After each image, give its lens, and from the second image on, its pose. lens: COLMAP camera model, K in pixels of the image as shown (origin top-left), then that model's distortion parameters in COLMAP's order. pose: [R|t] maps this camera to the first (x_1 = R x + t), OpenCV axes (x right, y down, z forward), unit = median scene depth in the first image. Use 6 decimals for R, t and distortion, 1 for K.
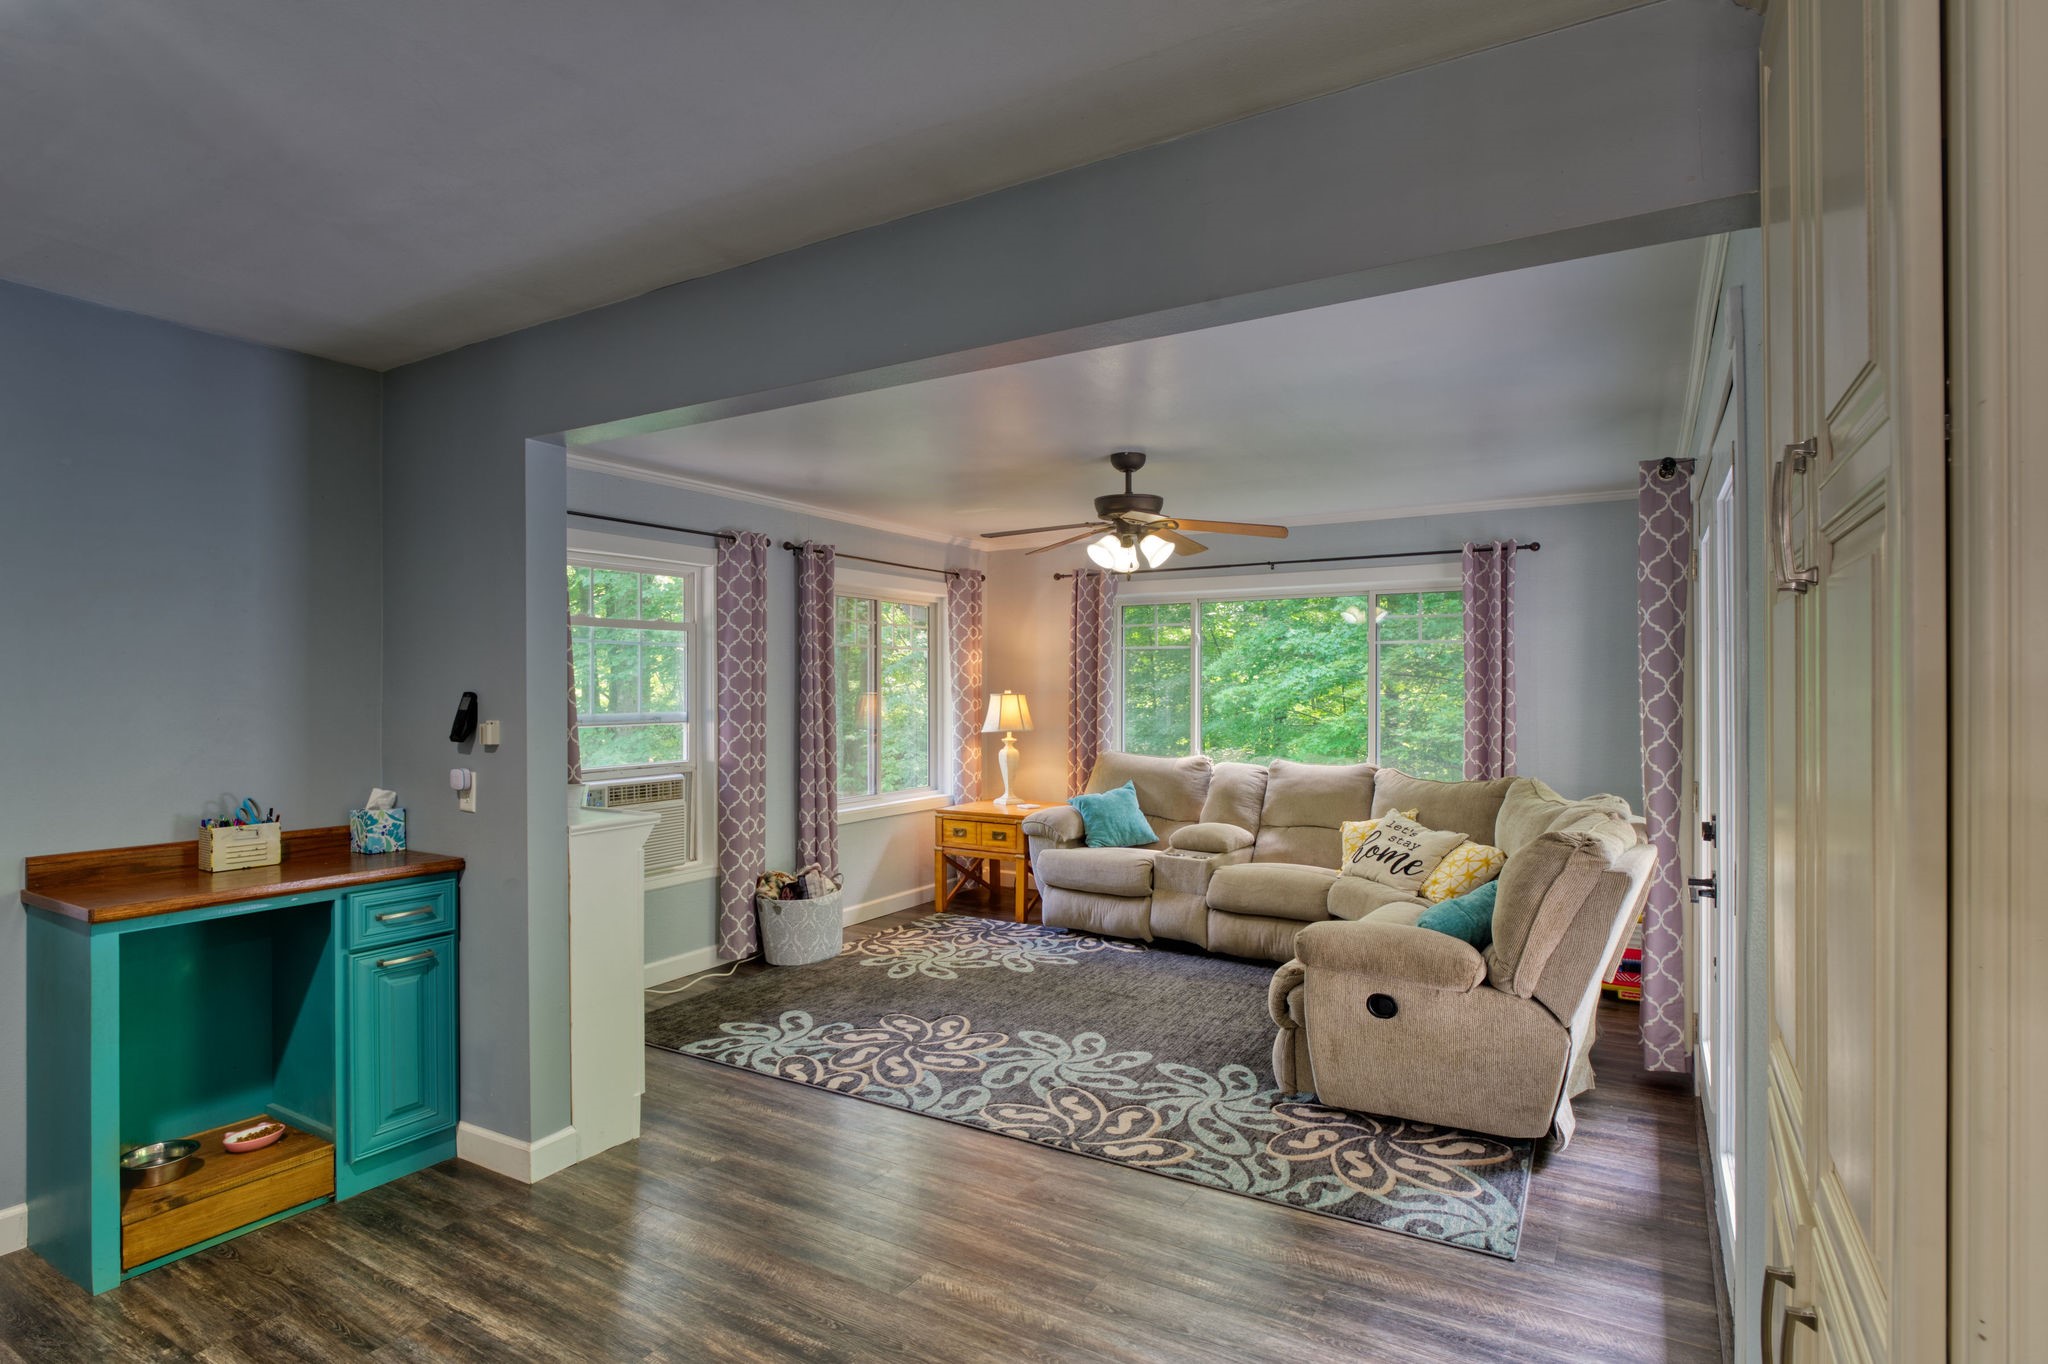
lens RADIAL K [[1027.1, 0, 1033.9], [0, 1027.1, 683.0], [0, 0, 1]] dist [0.001353, -0.000343]
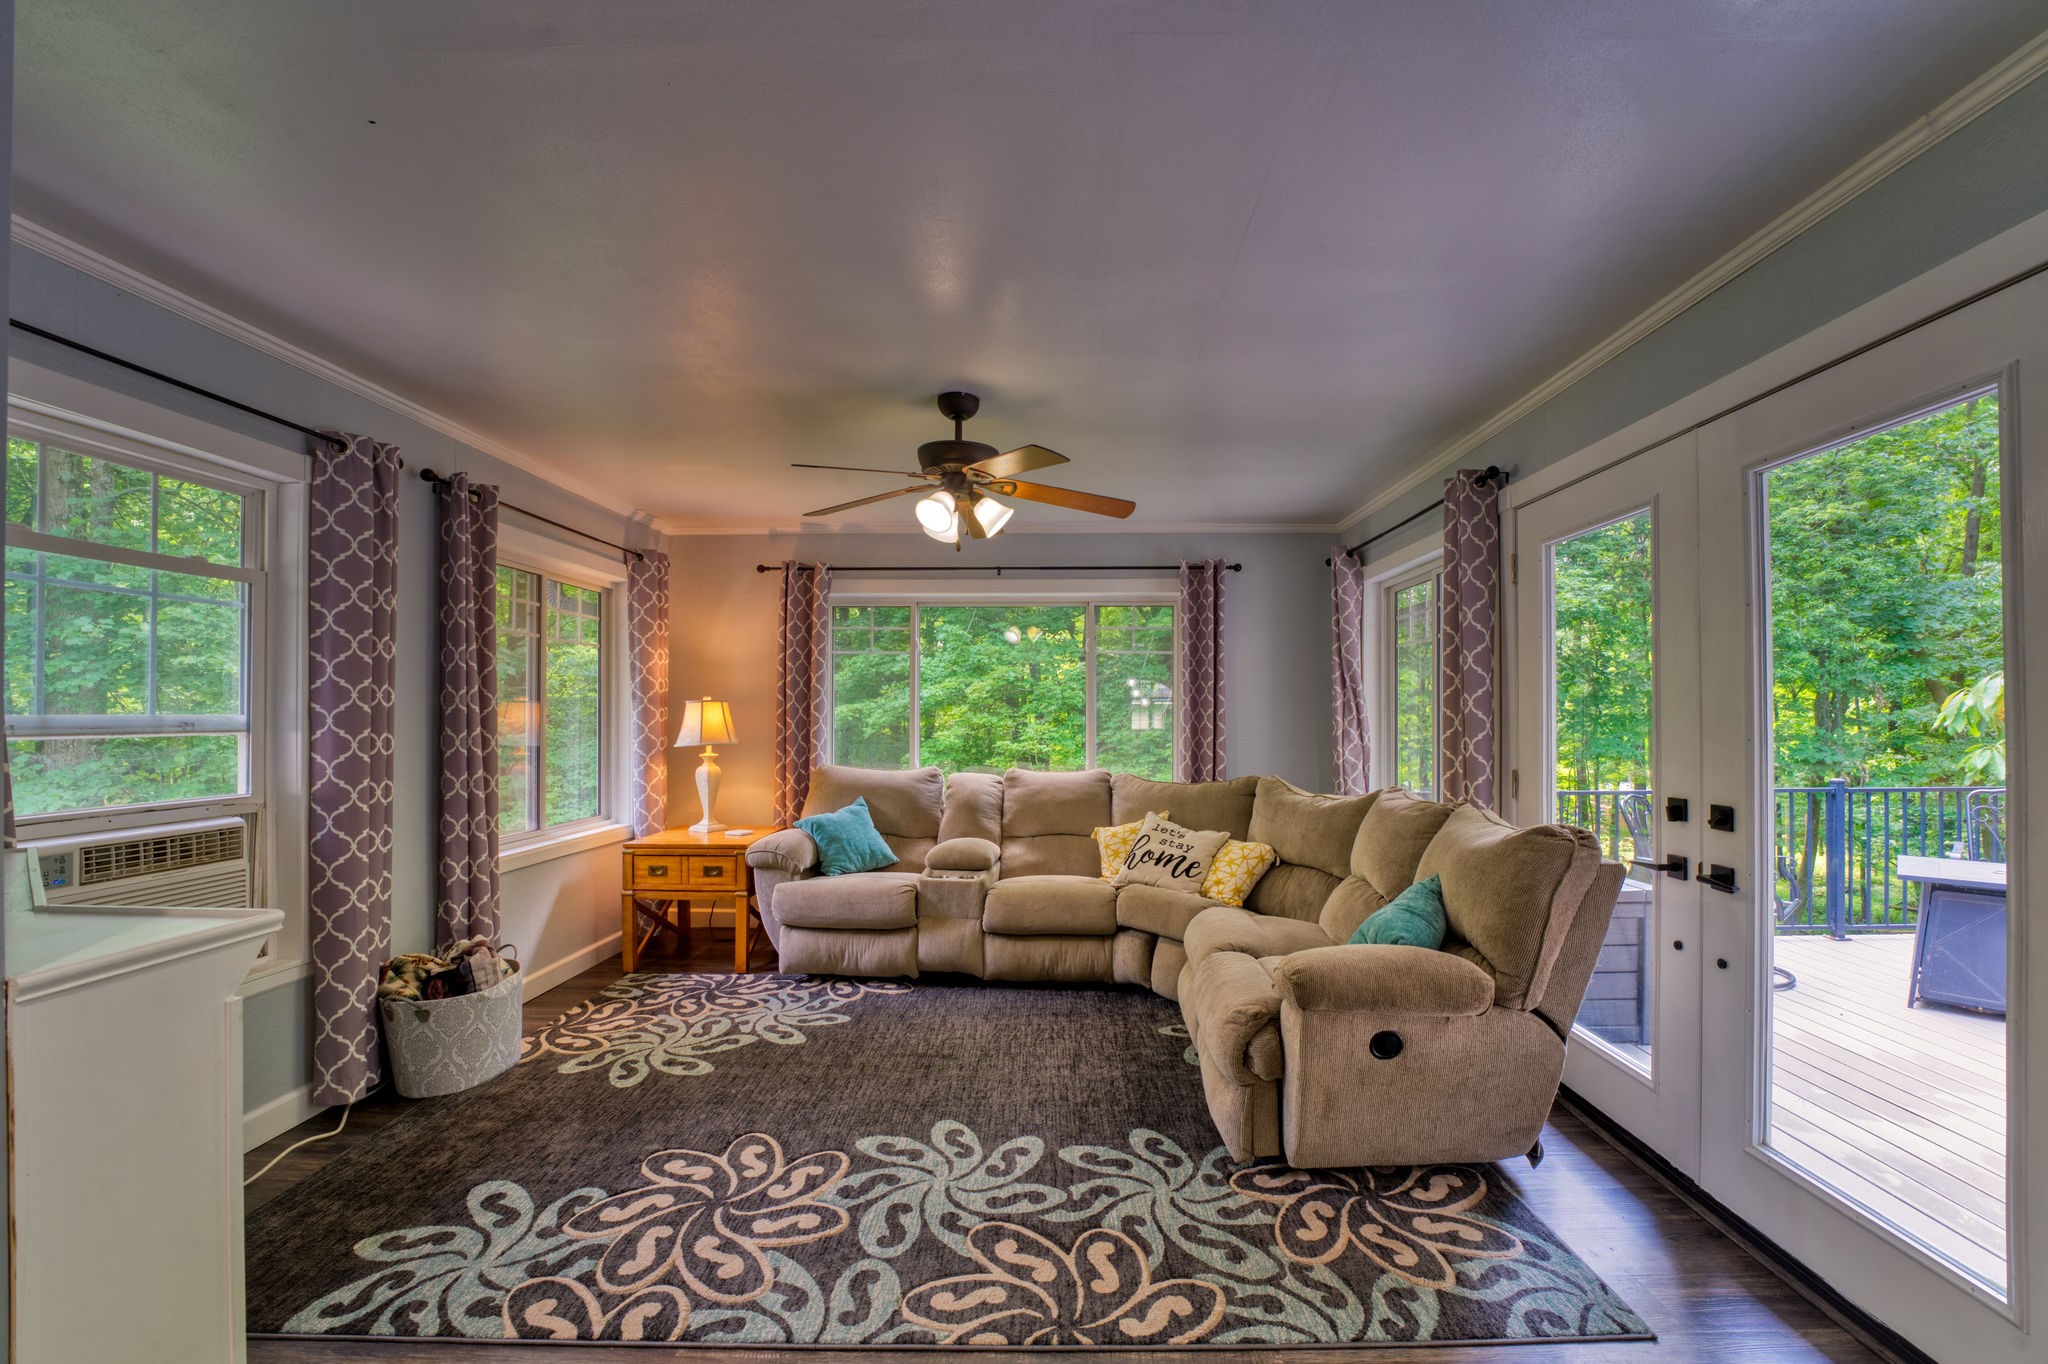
lens RADIAL K [[853.9, 0, 1030.7], [0, 853.9, 706.5], [0, 0, 1]] dist [-0.031093, 0.004355]
pose [[0.879607, 0.003201, 0.475691, -0.169982], [-0.000219, 0.999980, -0.006325, 0.027044], [-0.475702, 0.005459, 0.879590, 0.355844]]
